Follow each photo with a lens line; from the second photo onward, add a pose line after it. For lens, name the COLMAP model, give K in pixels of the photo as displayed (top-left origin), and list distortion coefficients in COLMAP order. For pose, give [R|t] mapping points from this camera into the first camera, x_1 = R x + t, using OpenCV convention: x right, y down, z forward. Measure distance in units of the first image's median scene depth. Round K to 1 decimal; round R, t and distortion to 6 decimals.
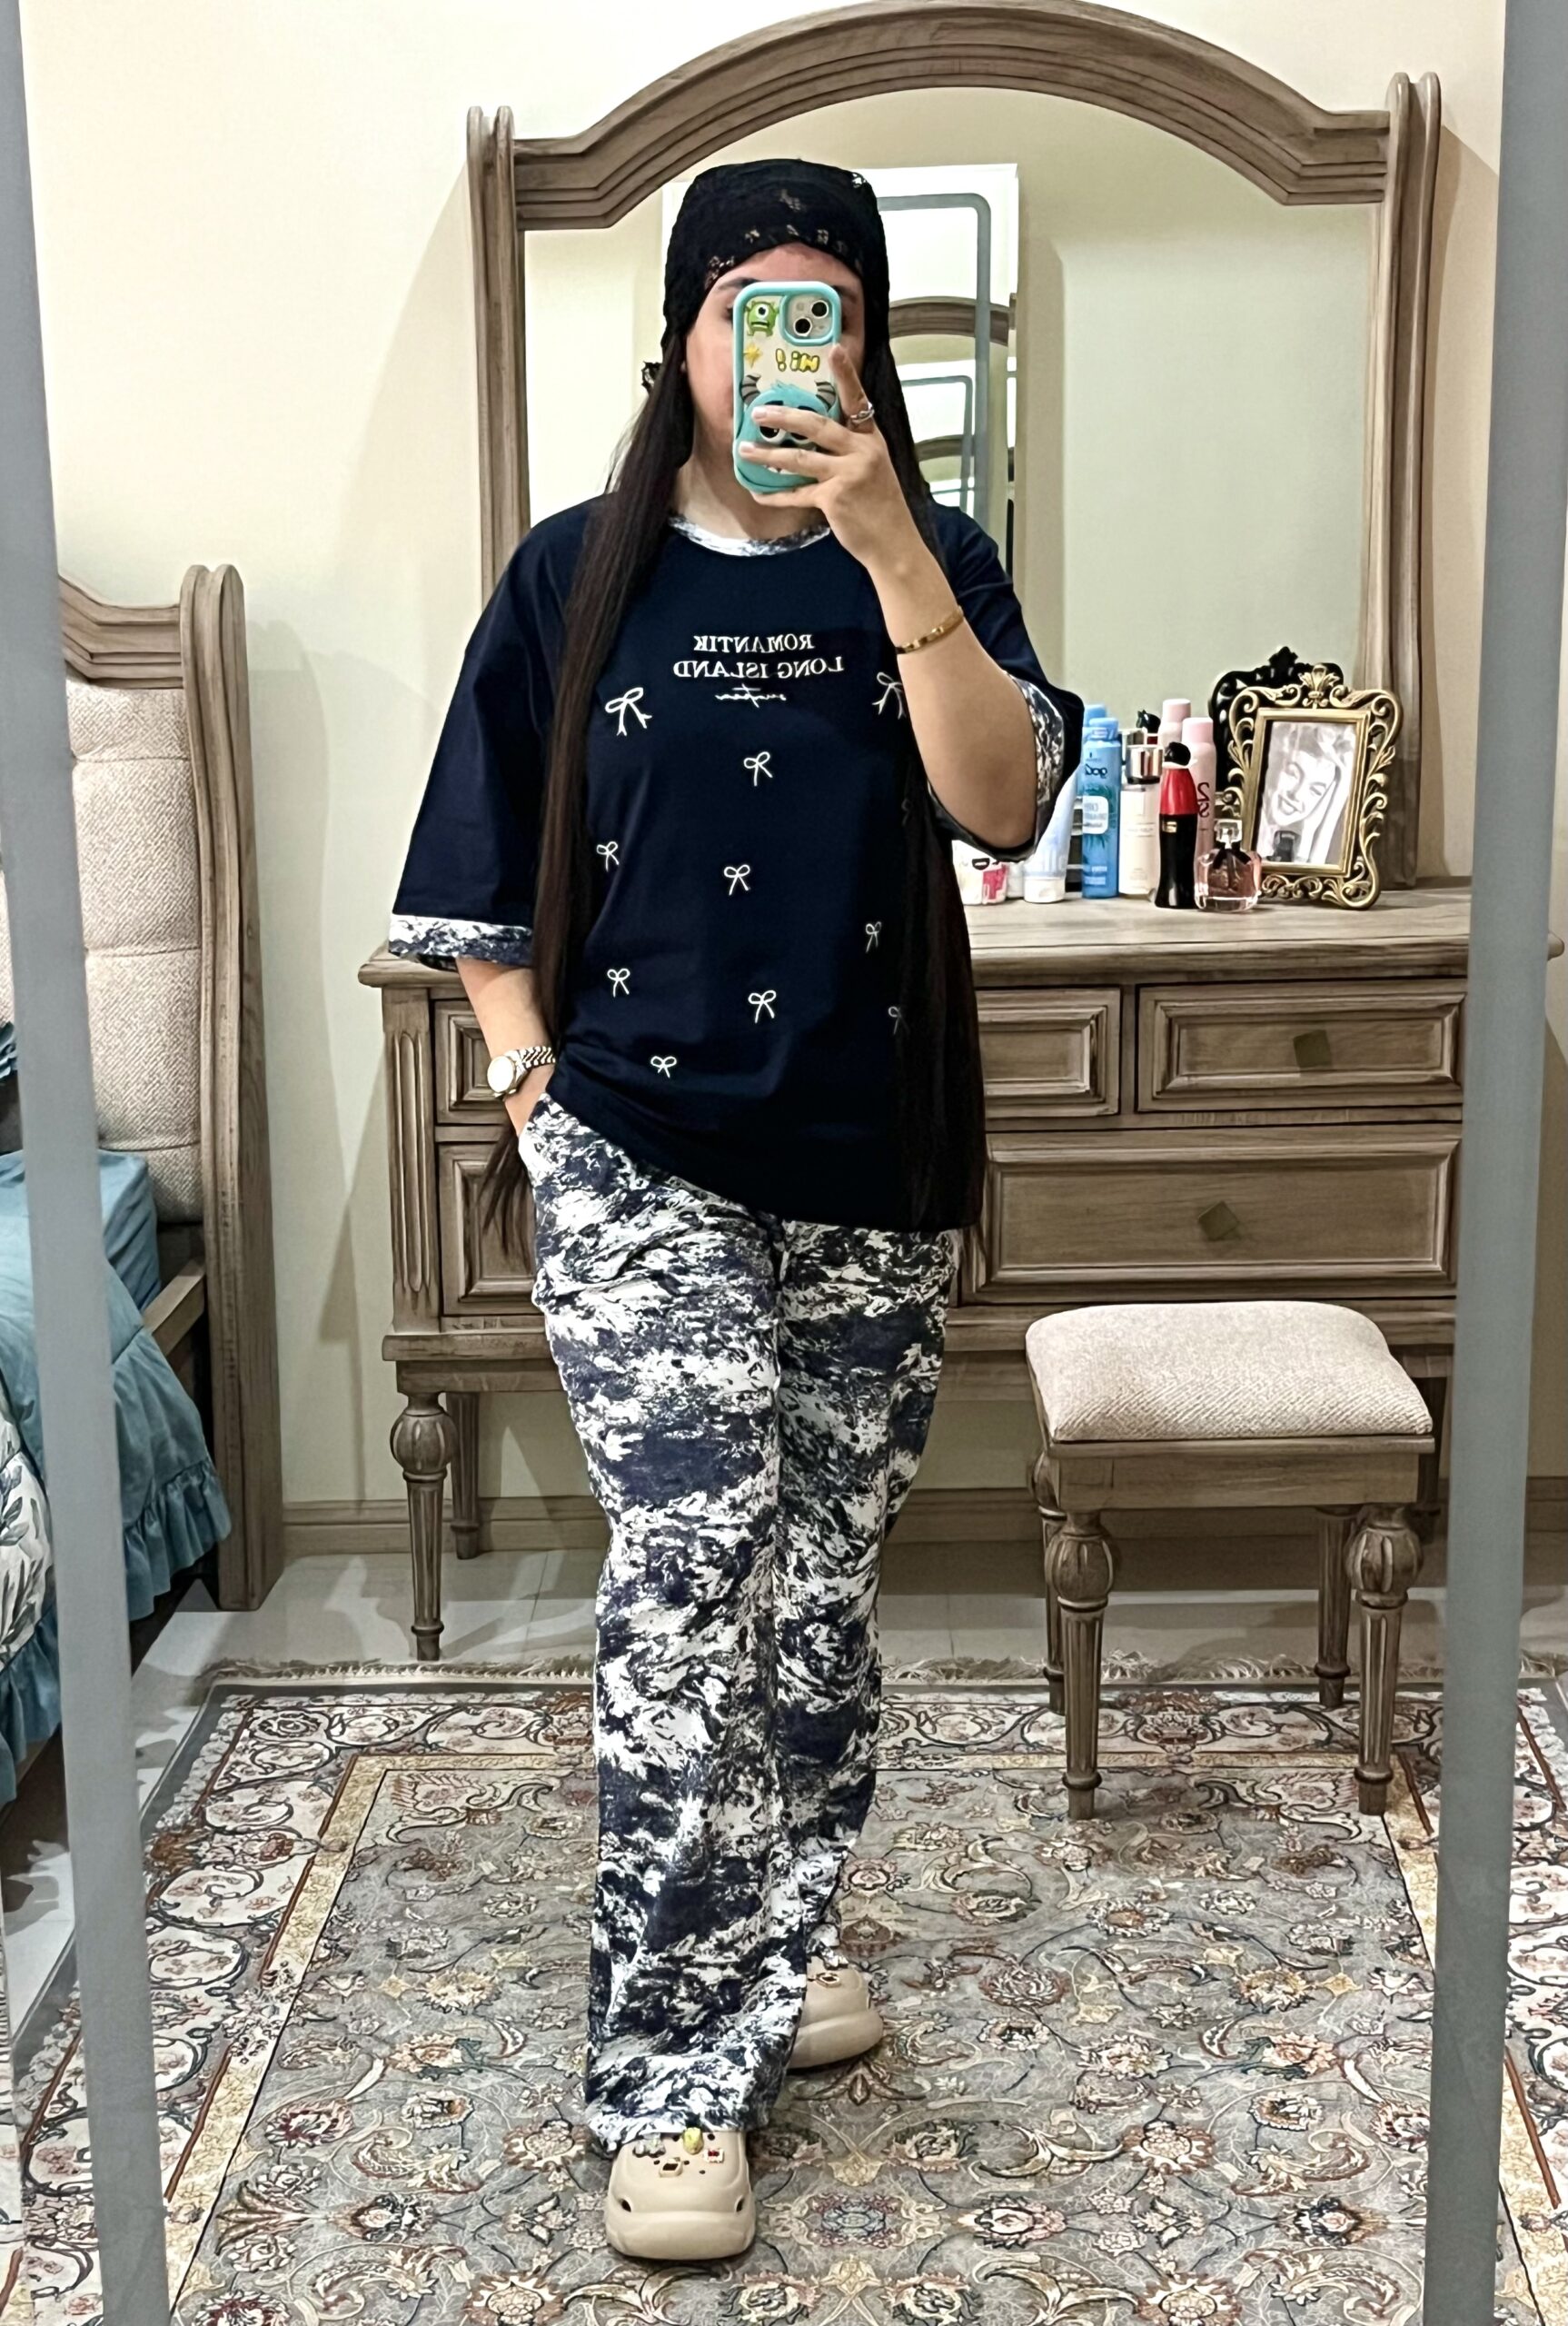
lens RADIAL K [[3506.2, 0, 622.8], [0, 3506.2, 1161.6], [0, 0, 1]] dist [-0.012481, 0.000000]
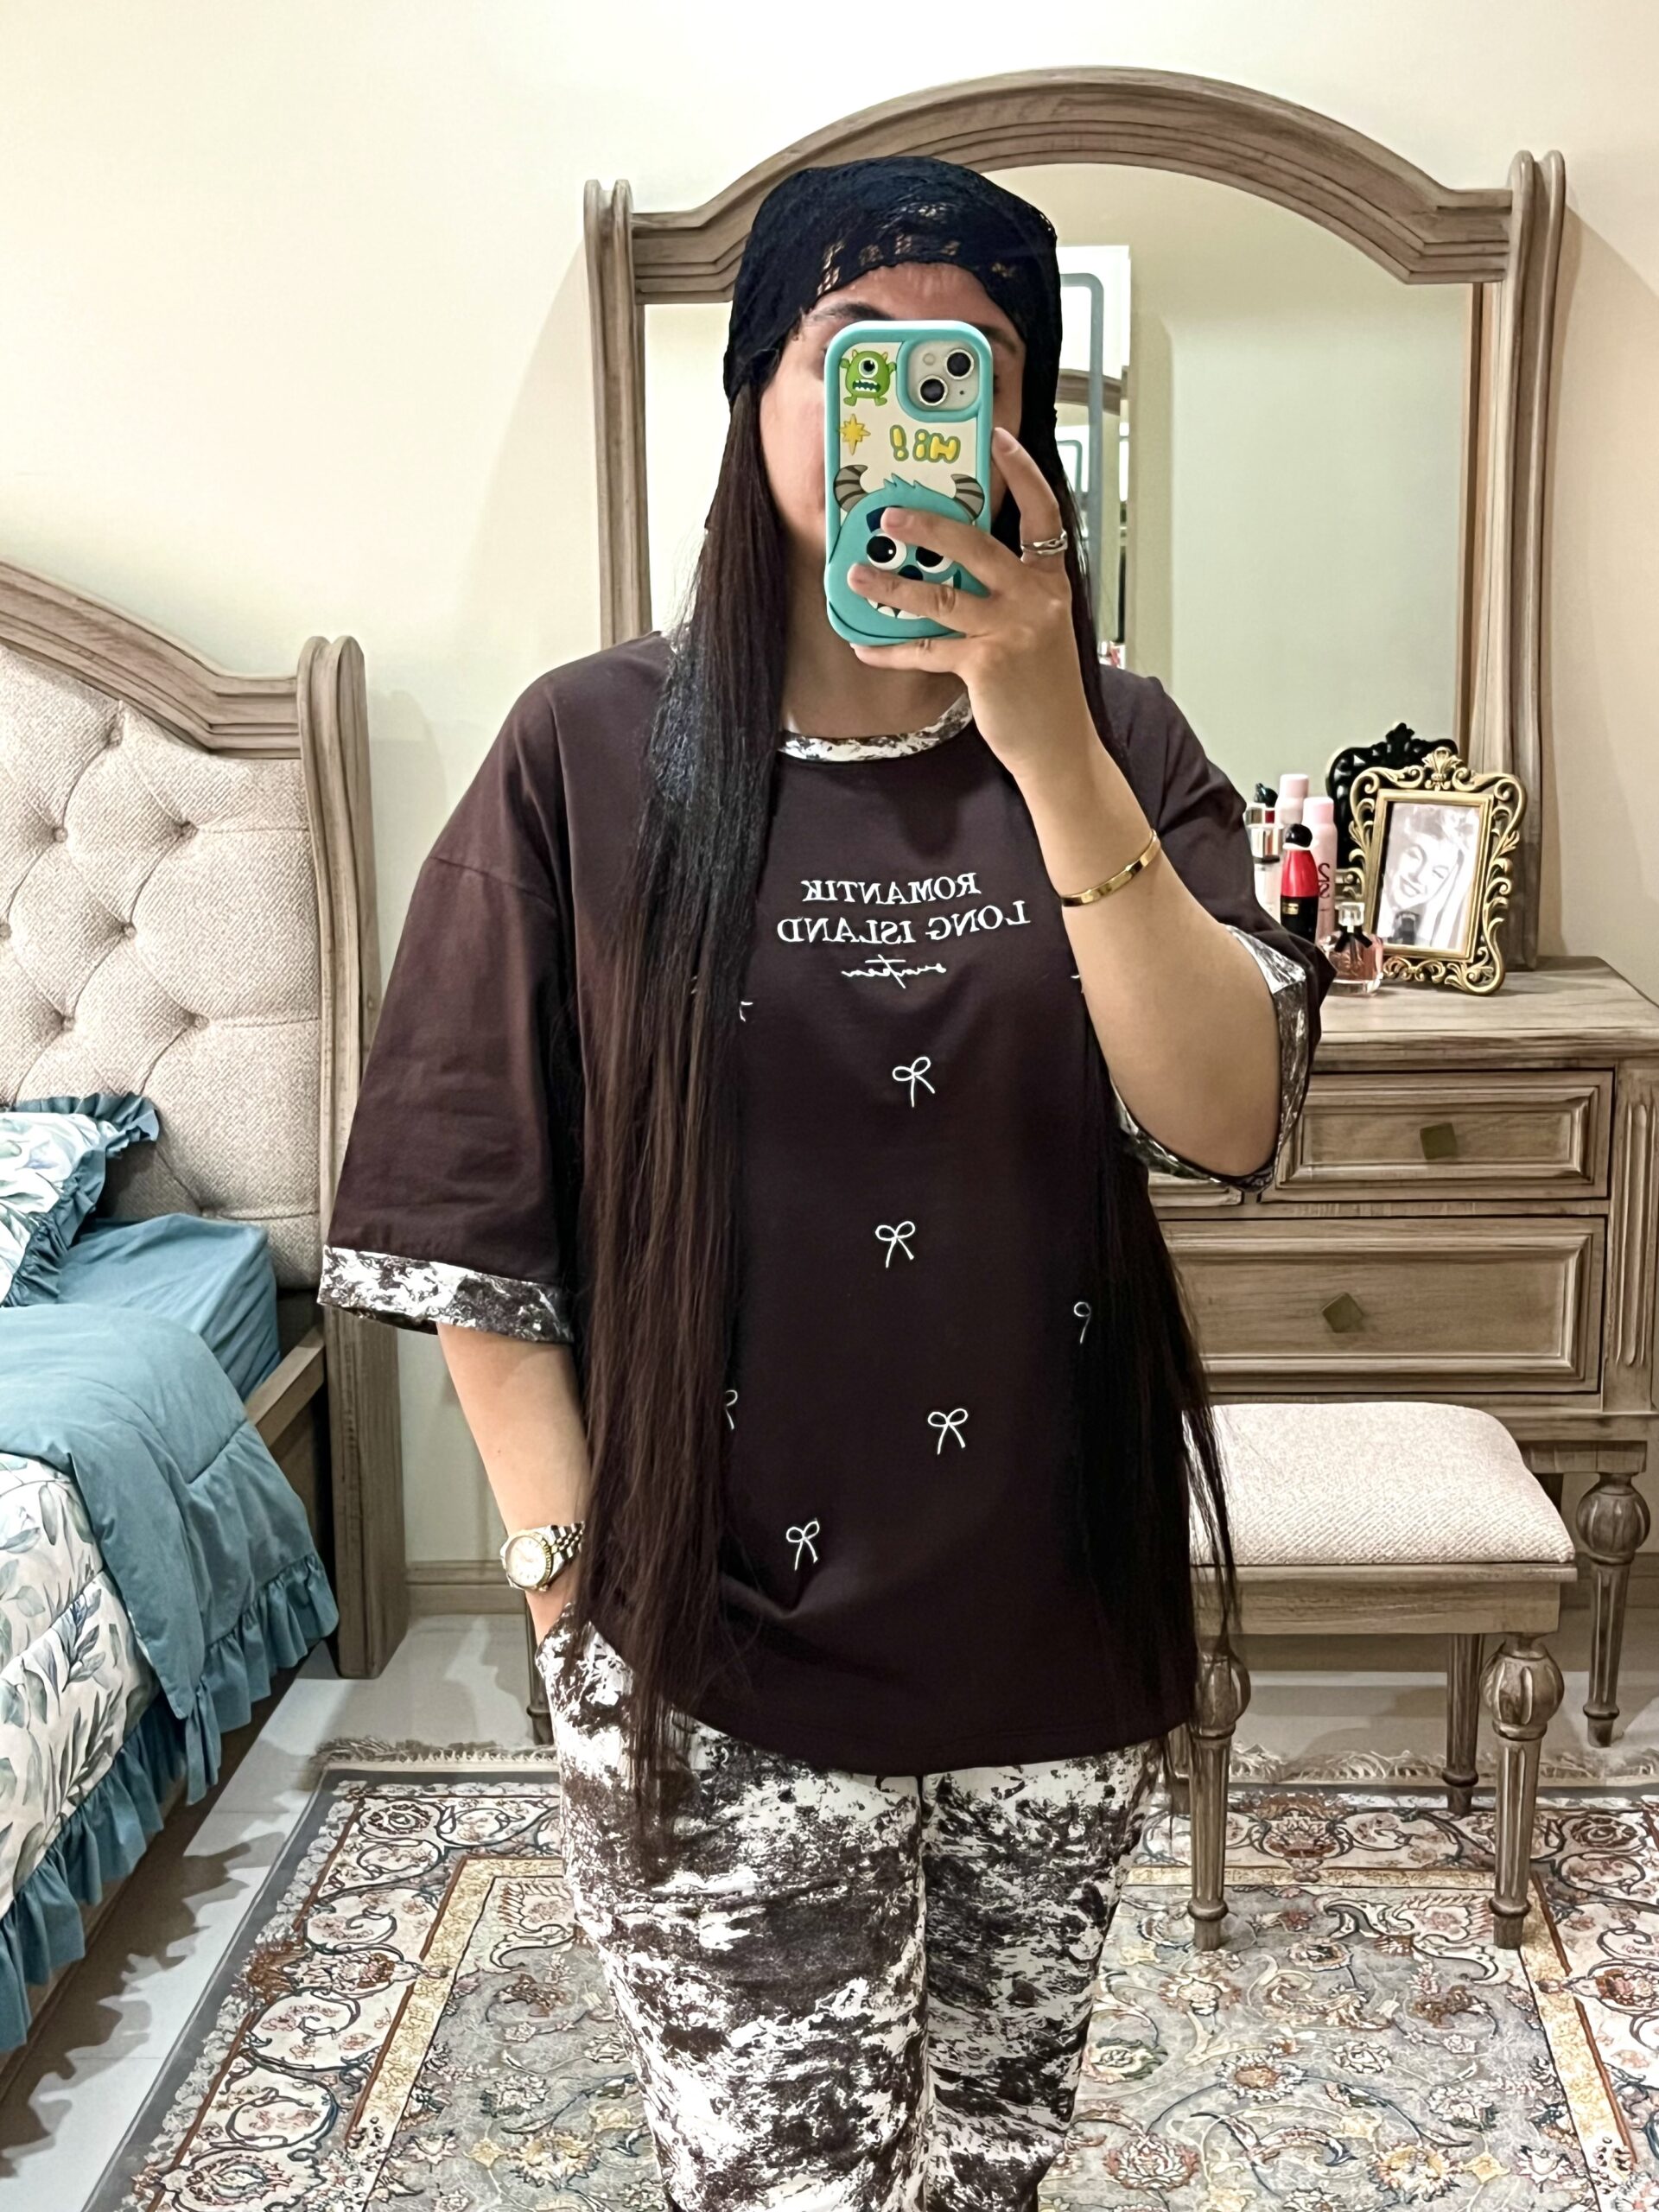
lens RADIAL K [[3074.5, 0, 839.6], [0, 3074.5, 1093.0], [0, 0, 1]] dist [0.007449, 0.000000]
pose [[0.999781, 0.001805, 0.020852, 0.010646], [-0.001648, 0.999970, -0.007568, -0.039385], [-0.020865, 0.007532, 0.999754, 0.141691]]
